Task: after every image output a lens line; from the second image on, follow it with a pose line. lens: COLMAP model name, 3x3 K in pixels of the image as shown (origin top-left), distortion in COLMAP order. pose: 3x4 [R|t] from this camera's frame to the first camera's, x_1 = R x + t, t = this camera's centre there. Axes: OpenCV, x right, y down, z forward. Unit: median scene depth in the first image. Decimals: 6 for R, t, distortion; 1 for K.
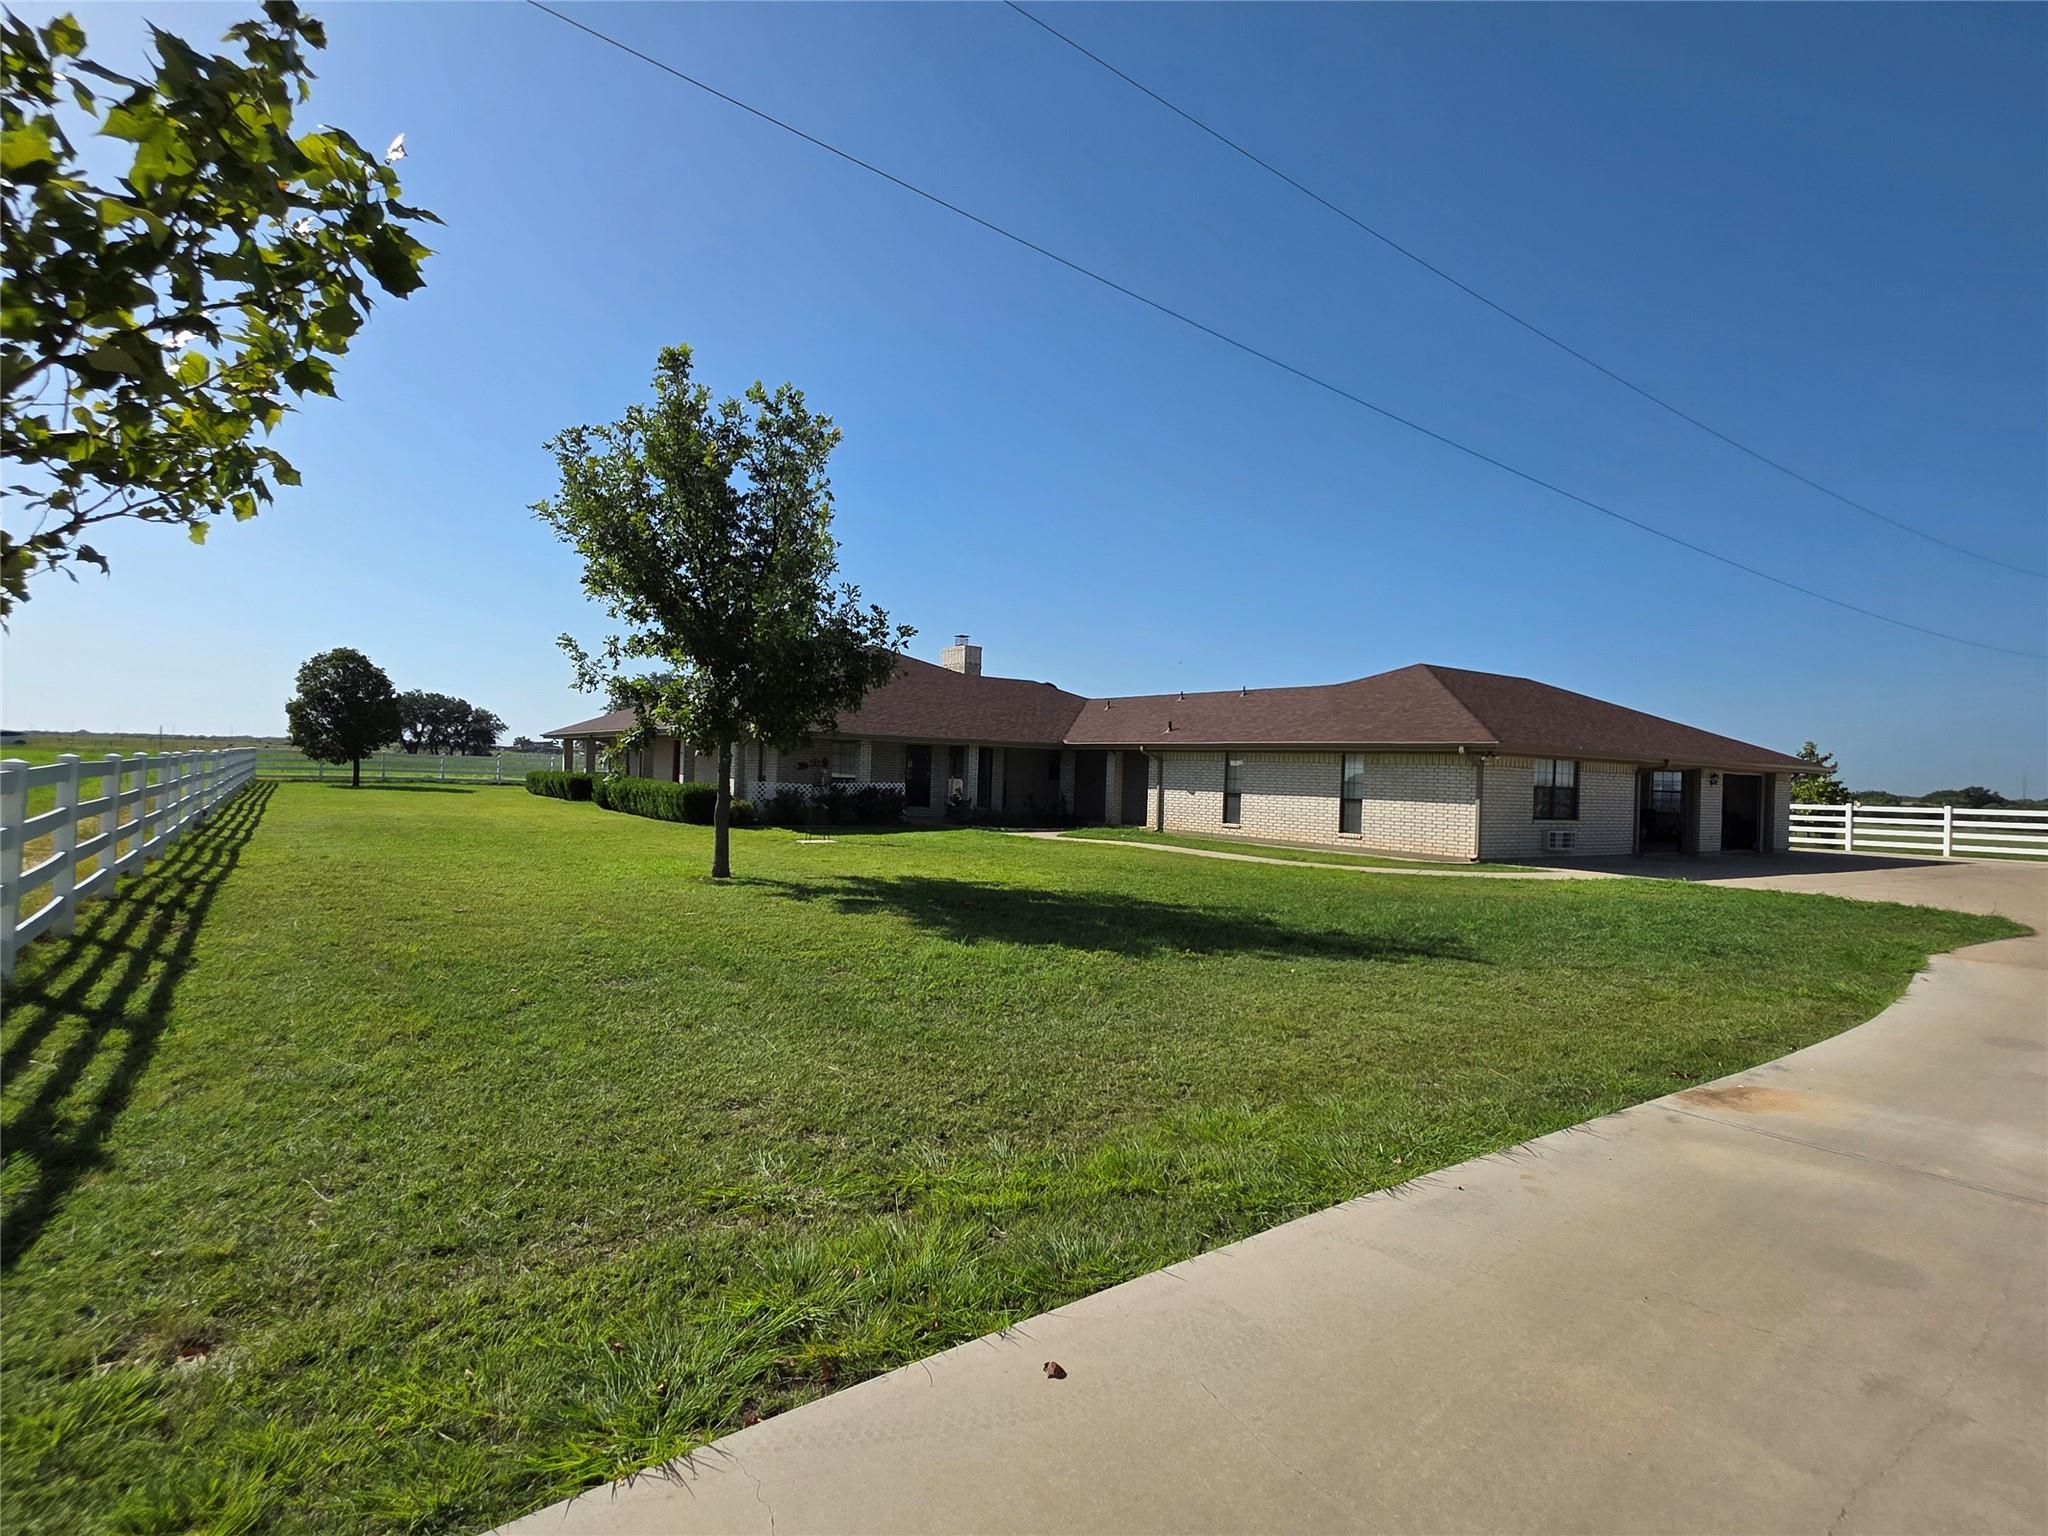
lens RADIAL K [[1010.6, 0, 1024.0], [0, 1010.6, 768.0], [0, 0, 1]] dist [0.000247, 0.000133]
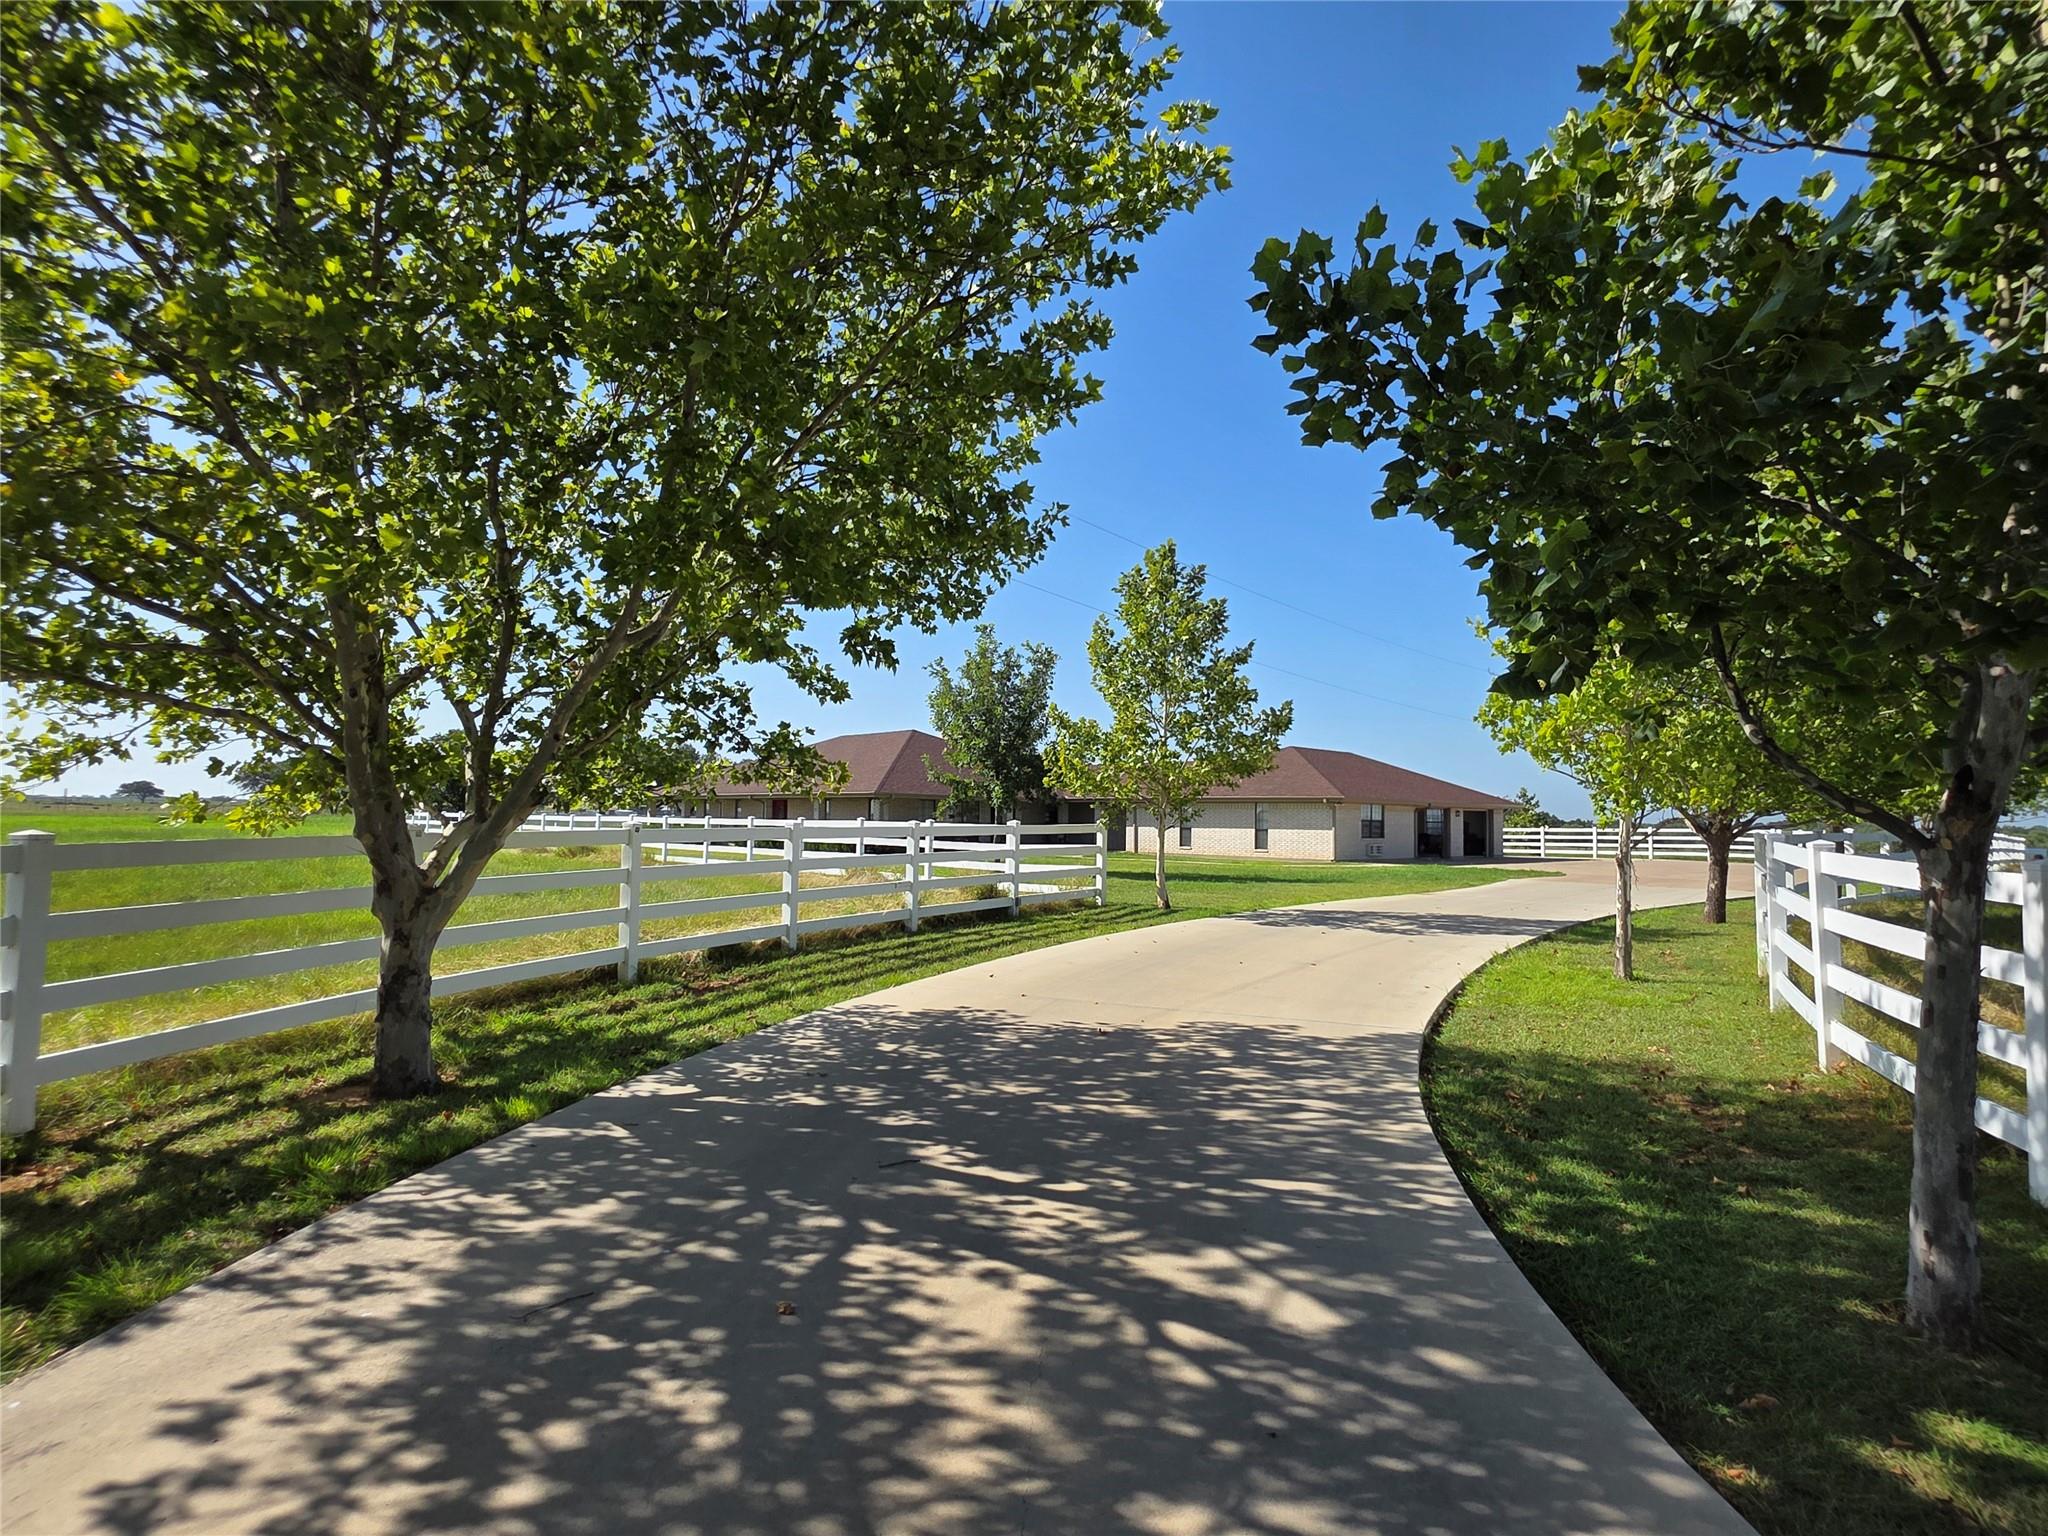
lens RADIAL K [[1010.6, 0, 1024.0], [0, 1010.6, 768.0], [0, 0, 1]] dist [0.000247, 0.000133]
pose [[0.986794, -0.012190, 0.161522, -0.312765], [0.019189, 0.998940, -0.041843, -0.008319], [-0.160841, 0.044390, 0.985982, -0.564899]]
